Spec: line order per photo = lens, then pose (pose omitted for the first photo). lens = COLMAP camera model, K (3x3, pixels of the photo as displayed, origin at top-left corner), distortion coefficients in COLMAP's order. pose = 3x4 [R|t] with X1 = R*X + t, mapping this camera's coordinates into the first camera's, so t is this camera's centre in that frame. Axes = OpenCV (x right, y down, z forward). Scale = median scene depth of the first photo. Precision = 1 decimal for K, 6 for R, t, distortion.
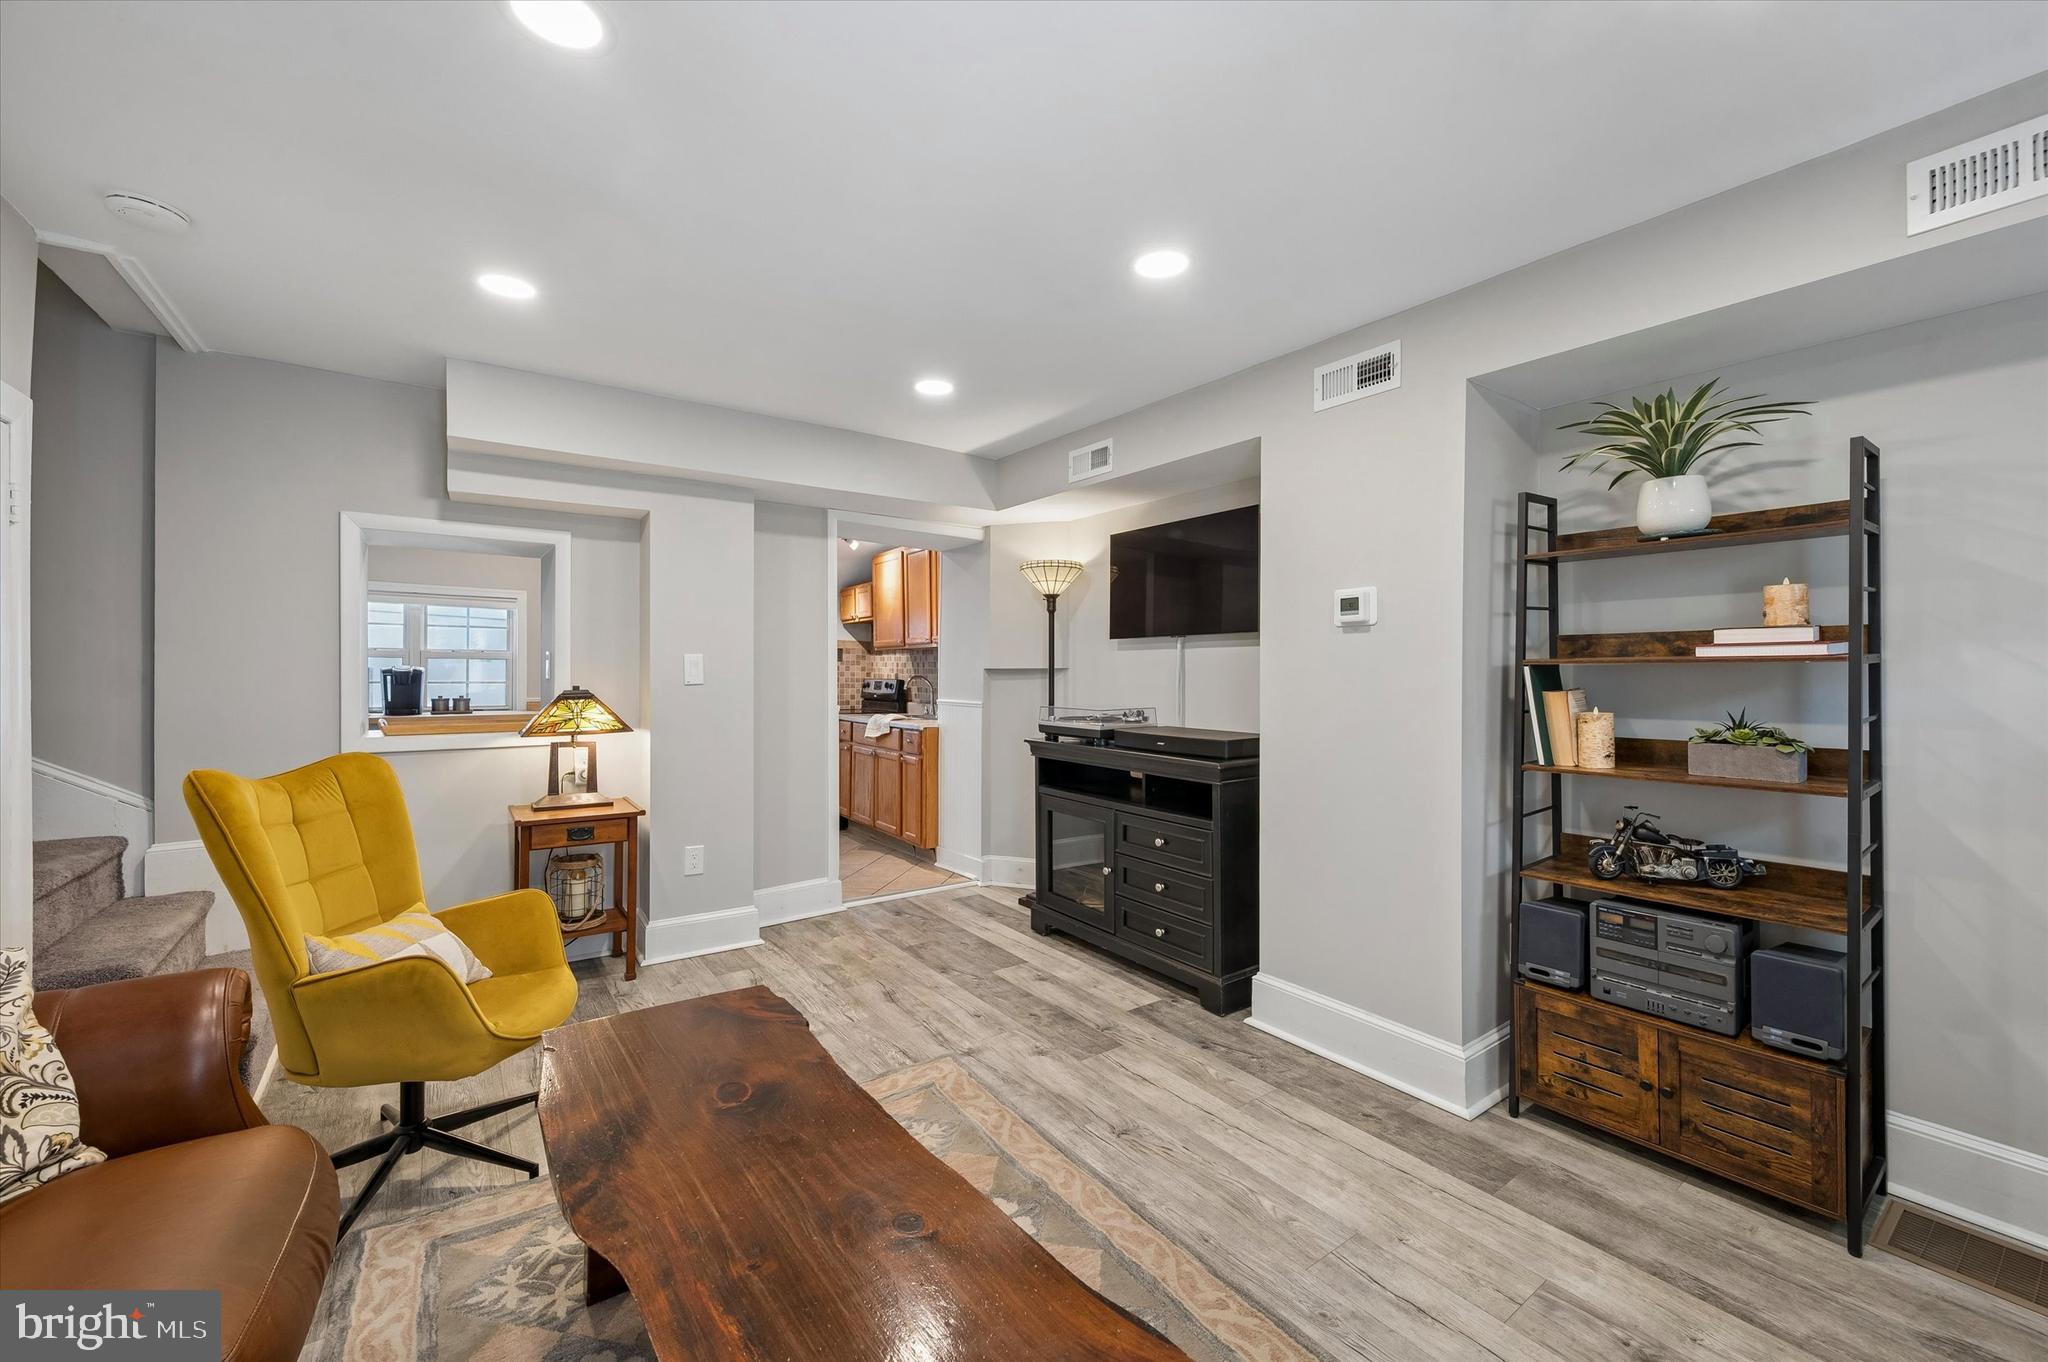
lens RADIAL K [[817.2, 0, 1031.1], [0, 817.2, 670.2], [0, 0, 1]] dist [0.001459, 0.000820]
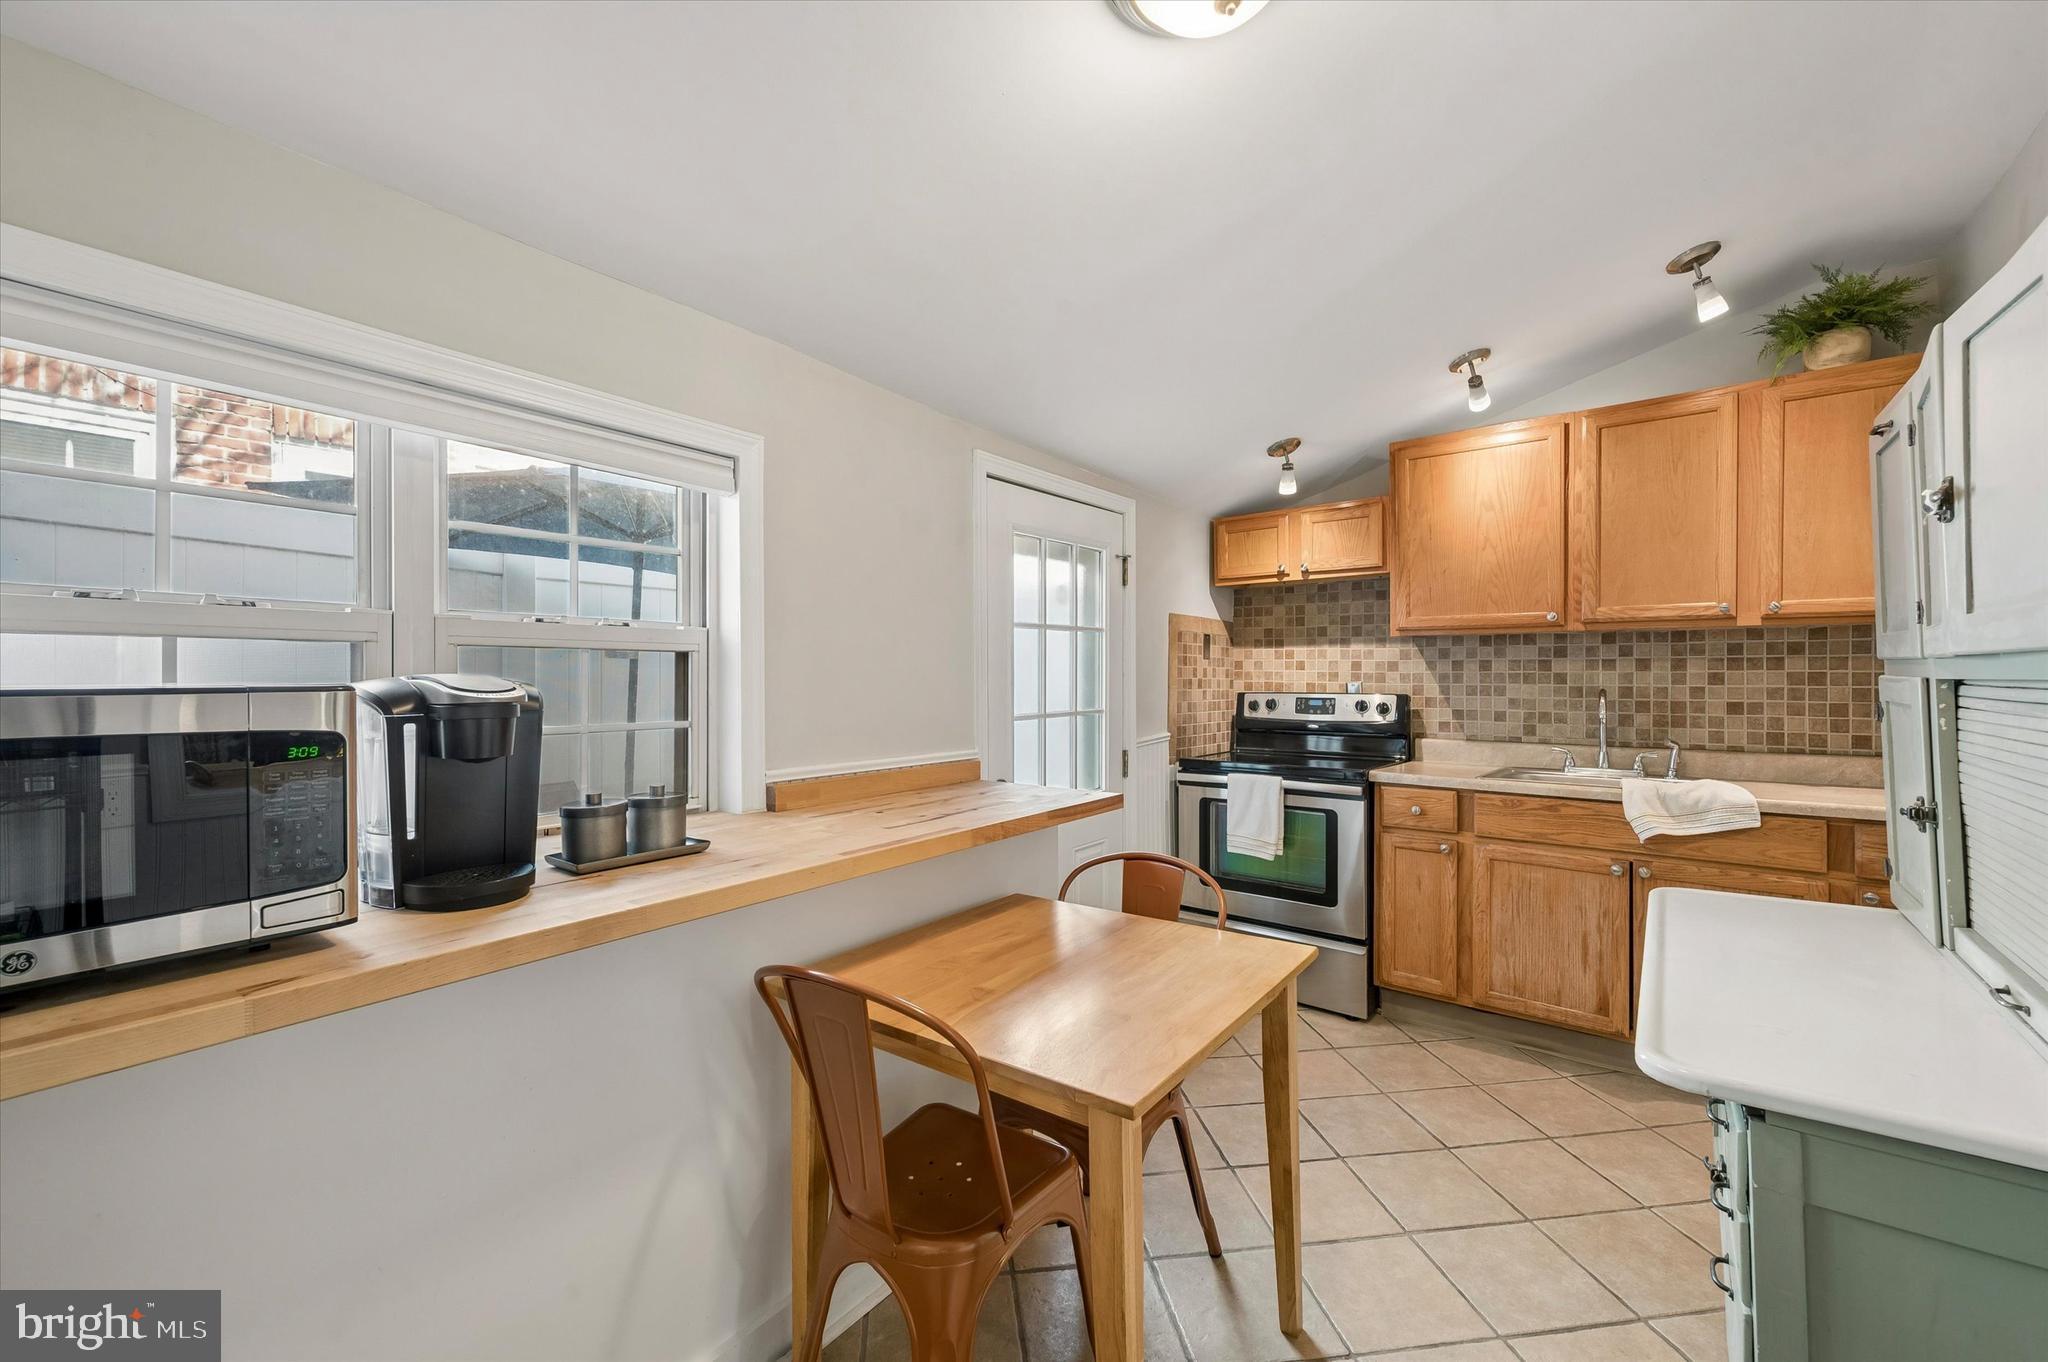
lens RADIAL K [[817.2, 0, 1010.9], [0, 817.2, 683.5], [0, 0, 1]] dist [0.001459, 0.000820]
pose [[0.954091, -0.005903, 0.299460, -1.229960], [0.001506, 0.999888, 0.014914, -0.007740], [-0.299515, -0.013778, 0.953992, 1.332085]]
